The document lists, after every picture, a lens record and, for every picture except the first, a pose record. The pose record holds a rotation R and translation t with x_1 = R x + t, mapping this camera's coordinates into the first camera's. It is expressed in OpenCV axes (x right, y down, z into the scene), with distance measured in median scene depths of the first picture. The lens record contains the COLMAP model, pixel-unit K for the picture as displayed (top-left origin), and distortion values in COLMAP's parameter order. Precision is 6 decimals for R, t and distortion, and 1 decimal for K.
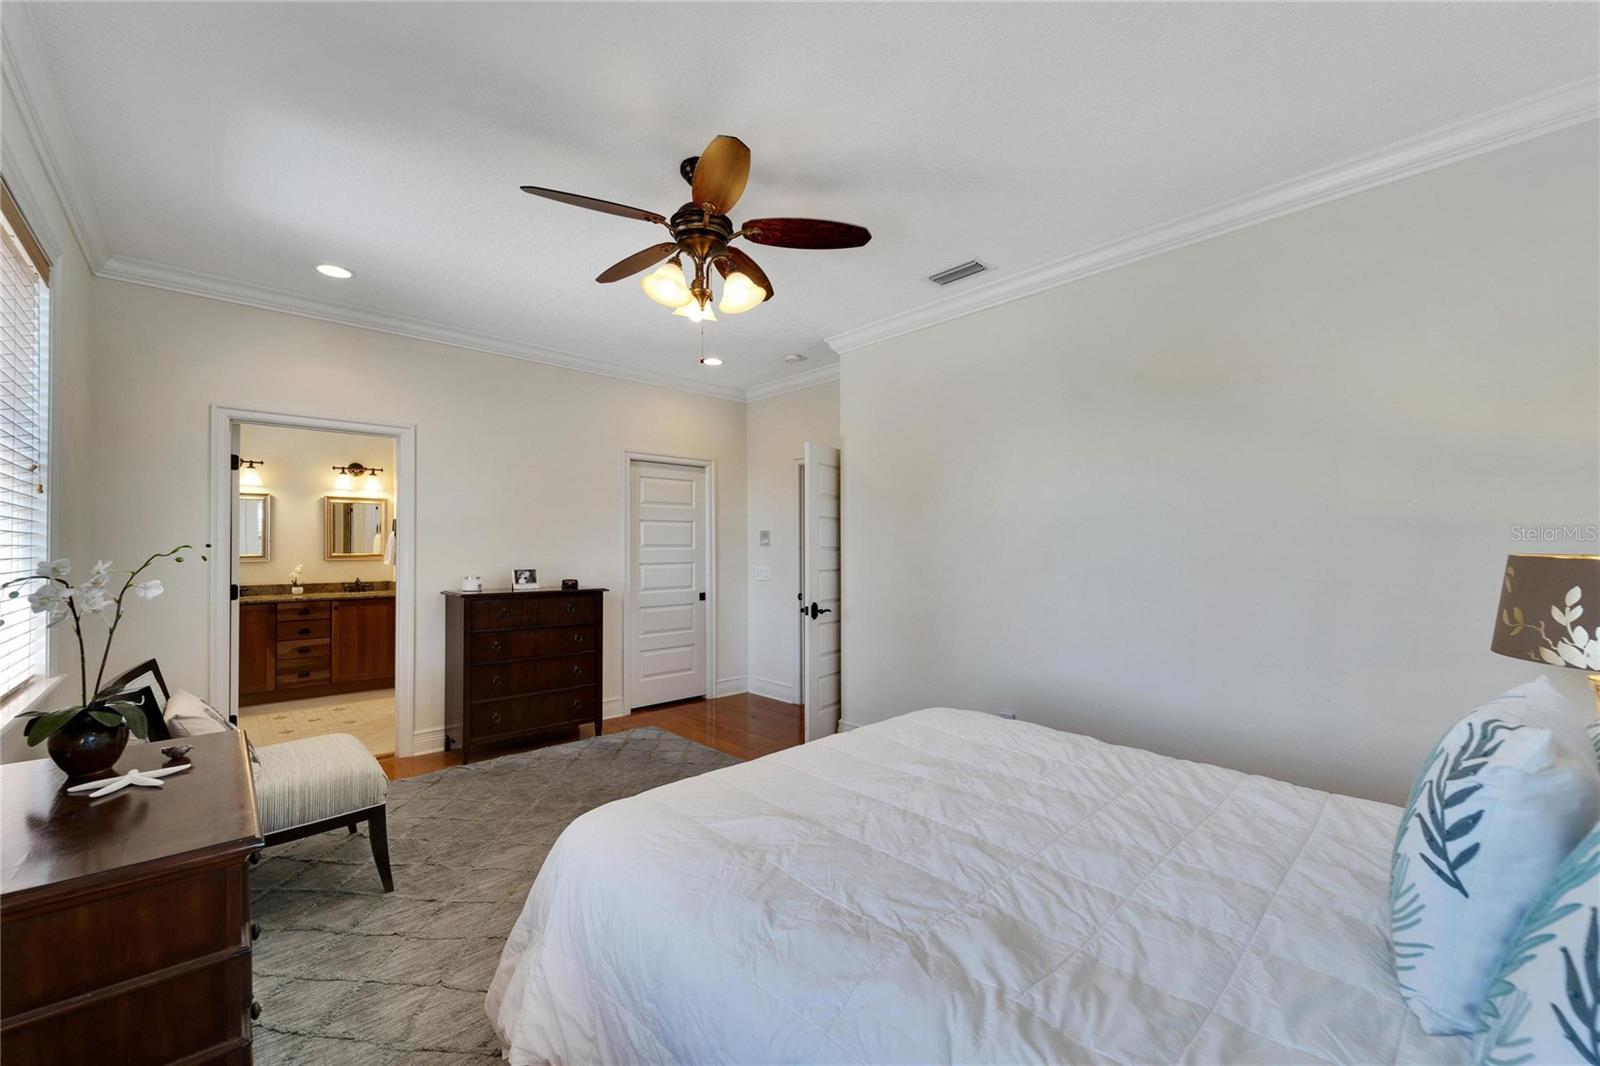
lens RADIAL K [[633.5, 0, 795.8], [0, 633.5, 547.6], [0, 0, 1]] dist [-0.001043, -0.000140]
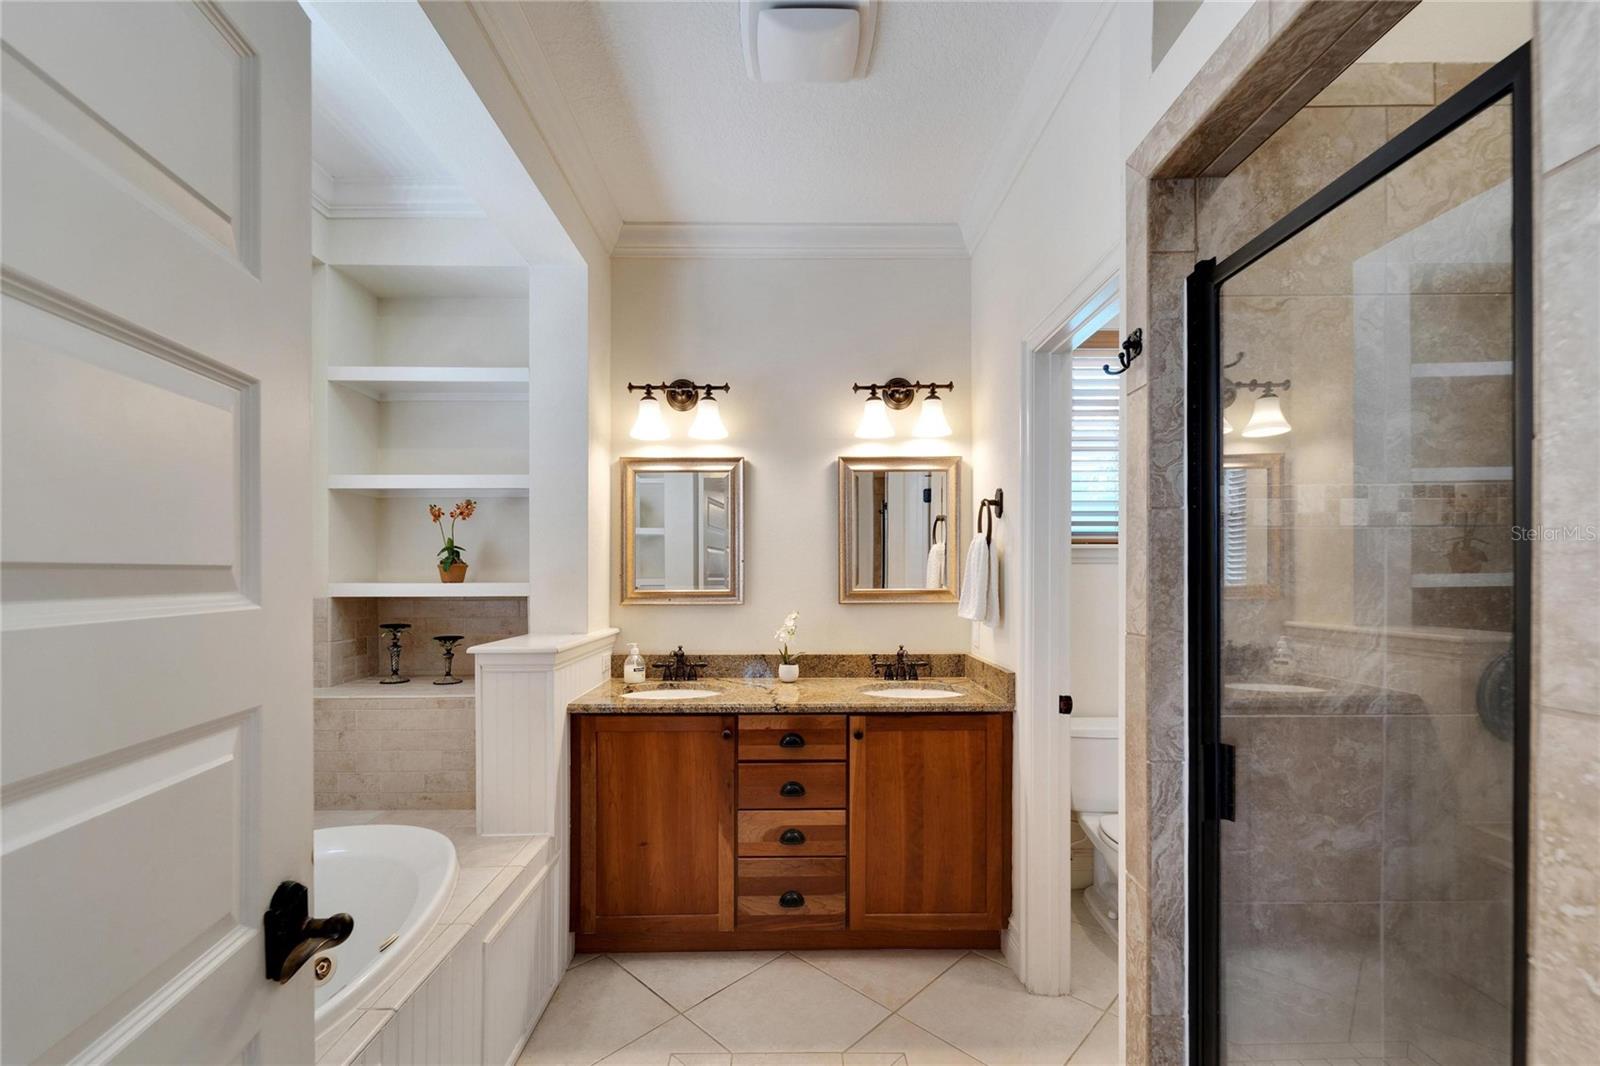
lens RADIAL K [[657.0, 0, 795.6], [0, 657.0, 575.6], [0, 0, 1]] dist [-0.000510, -0.000091]
pose [[0.742126, 0.005486, -0.670238, -0.476890], [0.000745, 0.999959, 0.009009, -0.003399], [0.670260, -0.007185, 0.742091, 0.663957]]
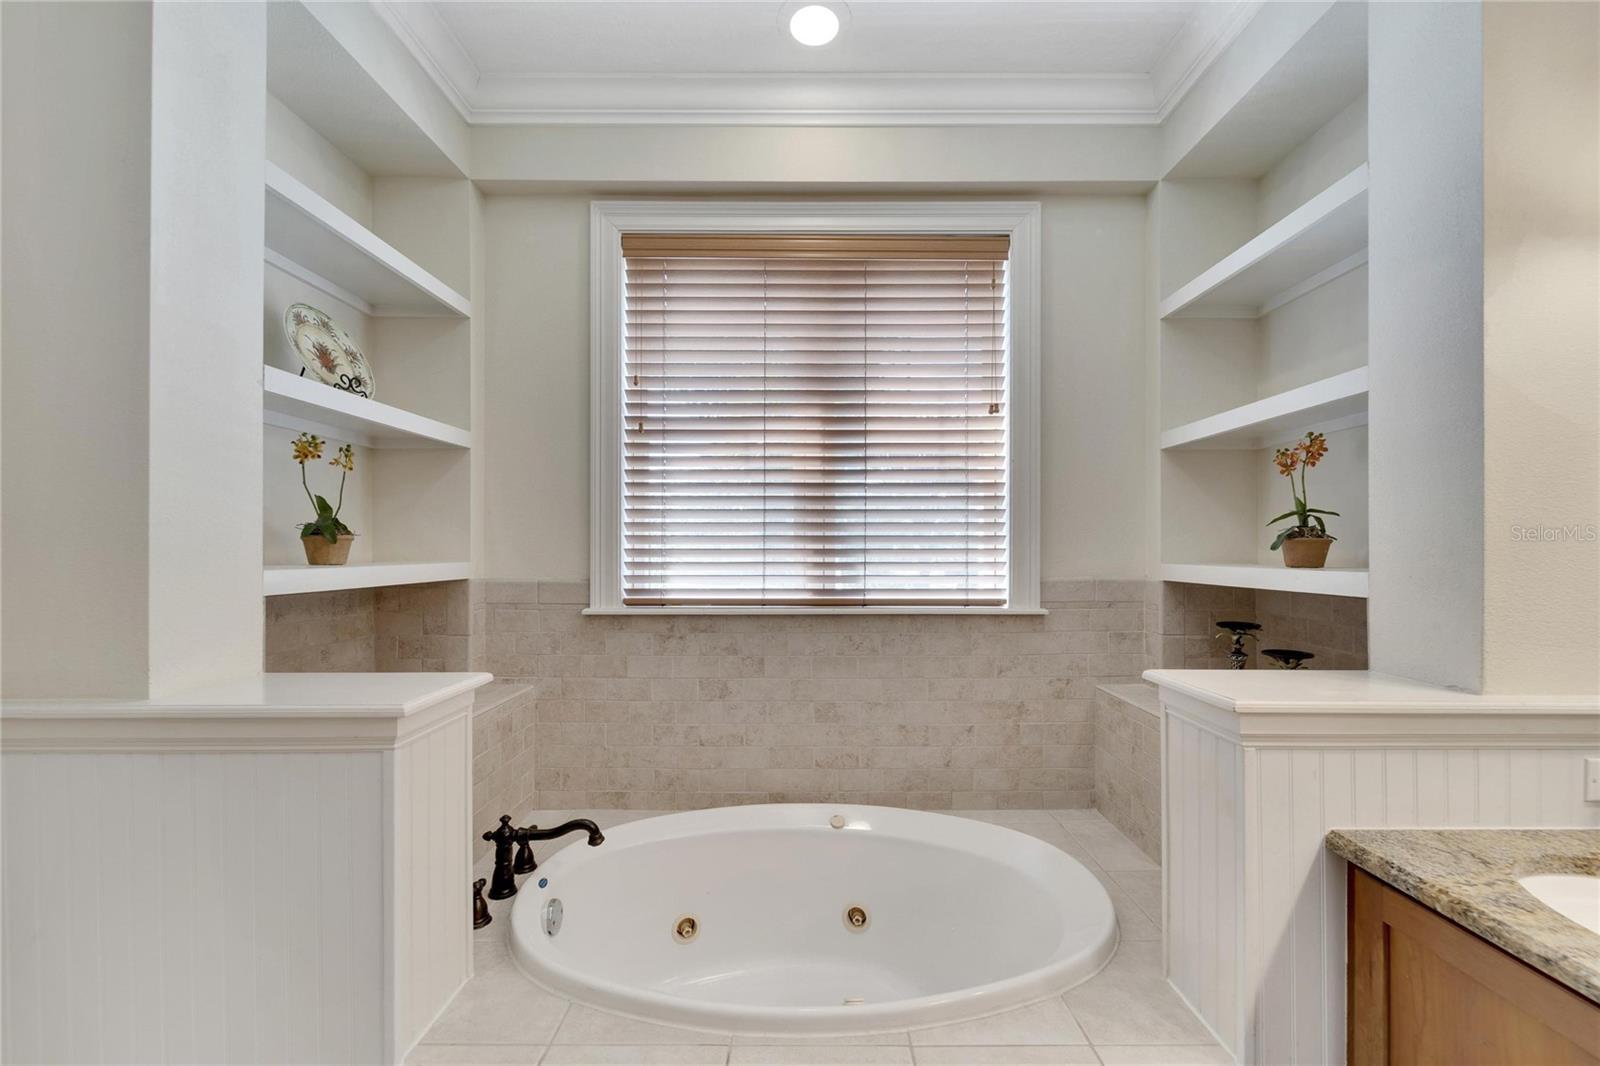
lens RADIAL K [[660.4, 0, 802.6], [0, 660.4, 547.3], [0, 0, 1]] dist [-0.001348, -0.000331]
pose [[-0.678011, 0.001815, -0.735050, -0.596684], [0.005702, 0.999980, -0.002790, -0.004126], [0.735030, -0.006083, -0.678007, 0.874229]]
